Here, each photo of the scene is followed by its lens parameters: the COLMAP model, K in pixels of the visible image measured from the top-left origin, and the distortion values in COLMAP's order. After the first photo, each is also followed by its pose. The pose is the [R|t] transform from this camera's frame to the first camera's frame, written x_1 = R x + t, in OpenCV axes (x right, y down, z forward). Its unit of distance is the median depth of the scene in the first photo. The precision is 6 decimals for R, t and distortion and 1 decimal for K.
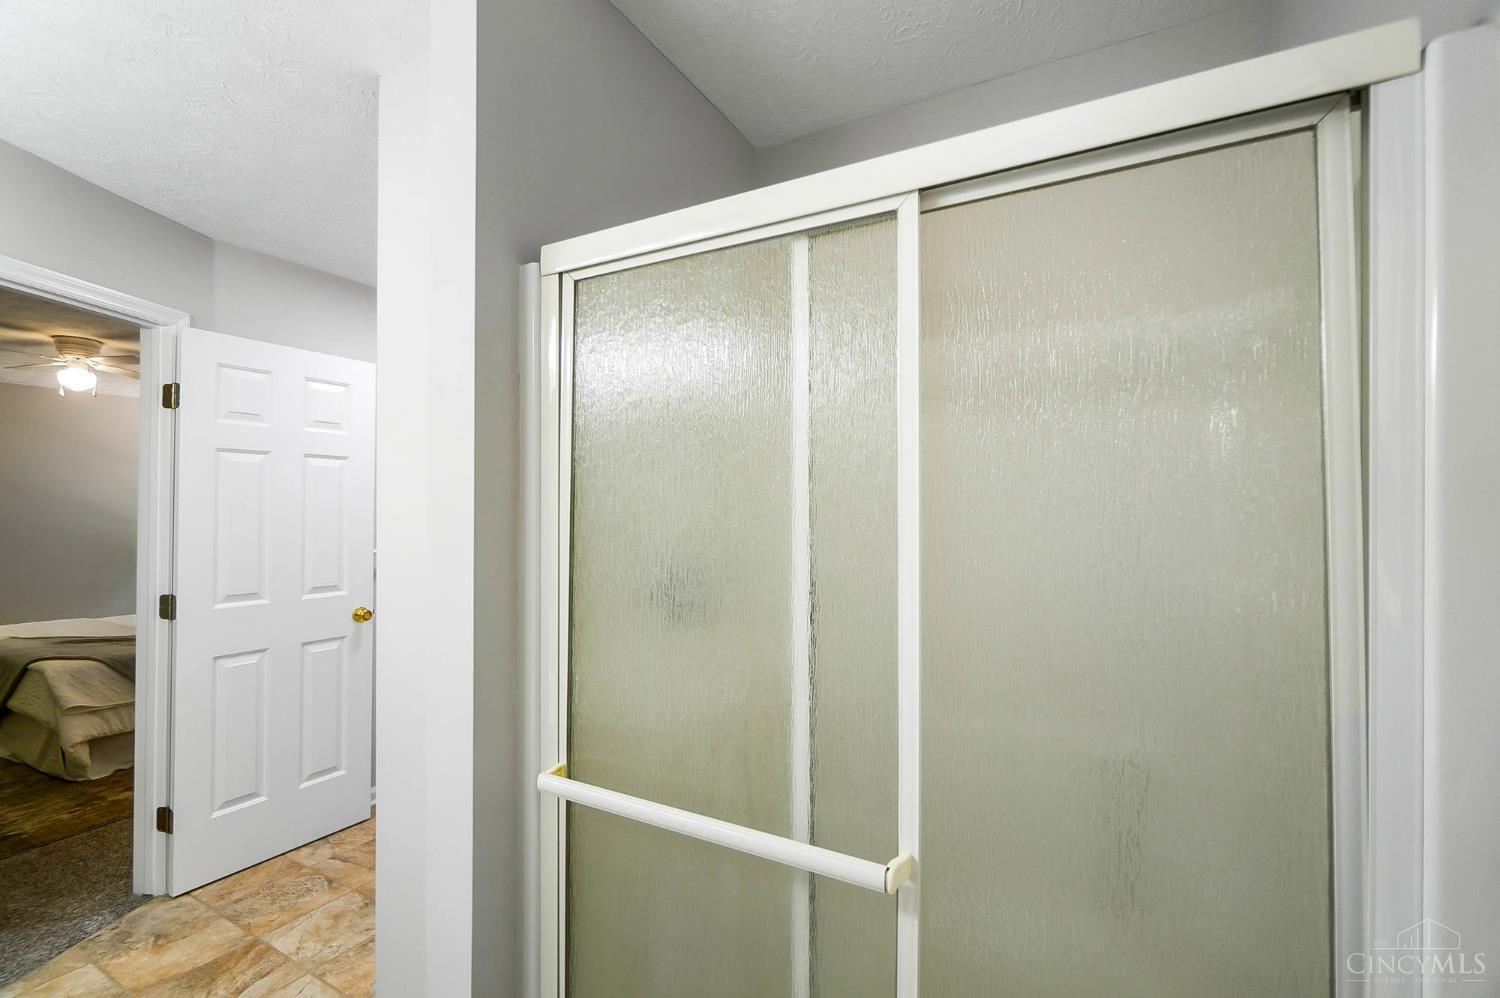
lens RADIAL K [[654.9, 0, 750.5], [0, 654.9, 496.3], [0, 0, 1]] dist [-0.006668, -0.000324]
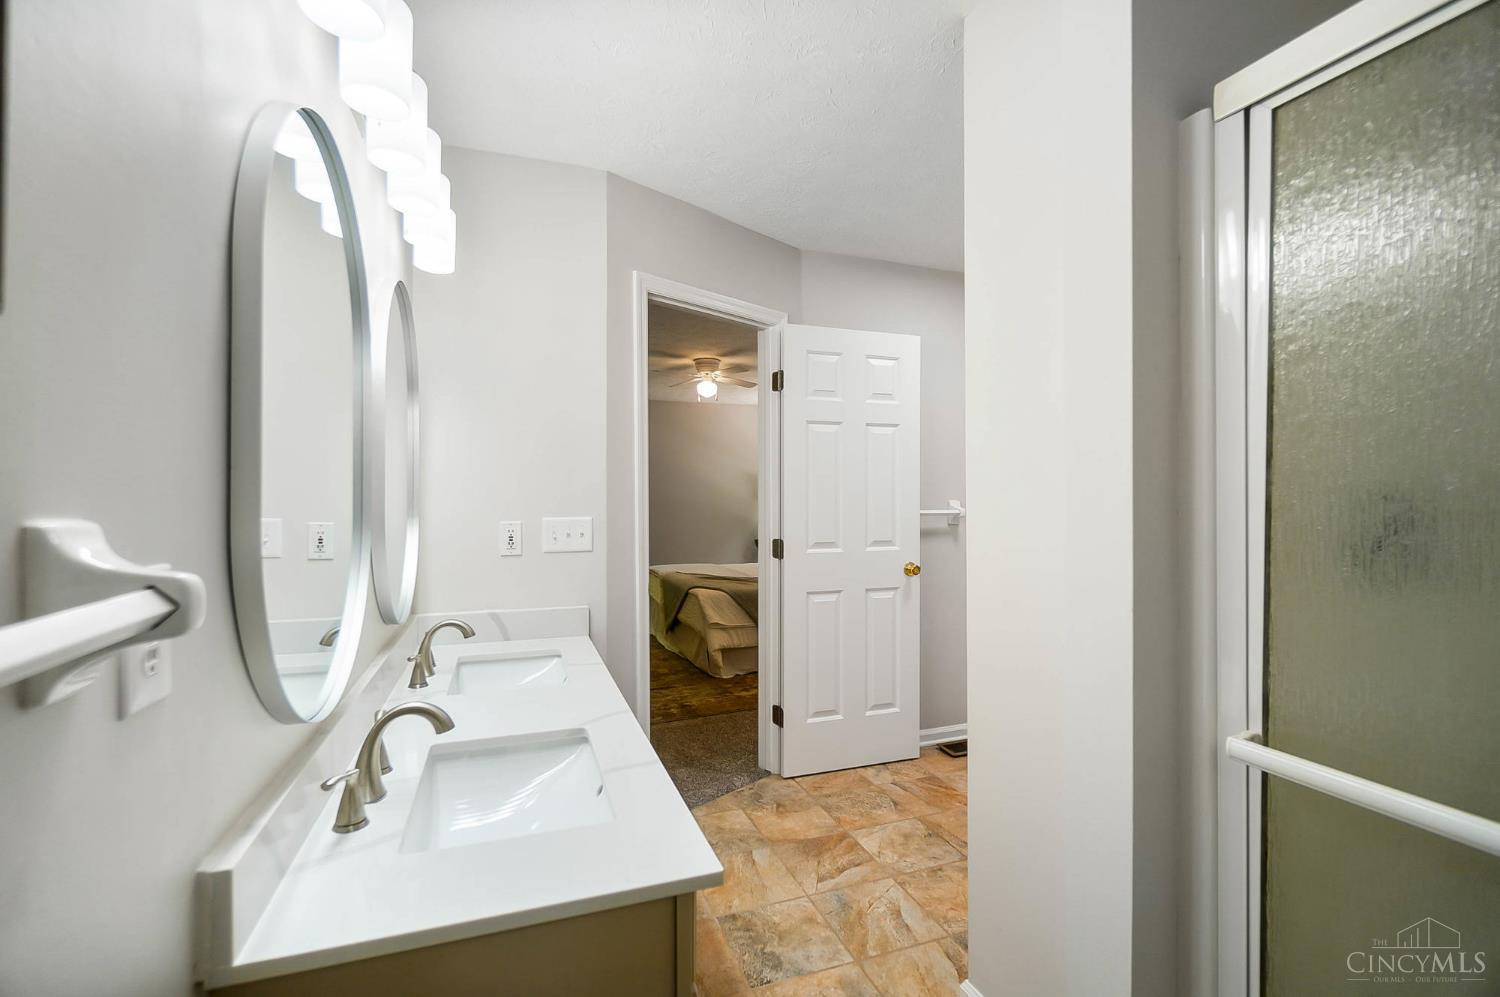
lens RADIAL K [[654.9, 0, 750.5], [0, 654.9, 495.8], [0, 0, 1]] dist [-0.006668, -0.000324]
pose [[0.757095, 0.000535, -0.653304, -0.104951], [0.012913, 0.999792, 0.015783, 0.046608], [0.653177, -0.020386, 0.756931, 0.006035]]
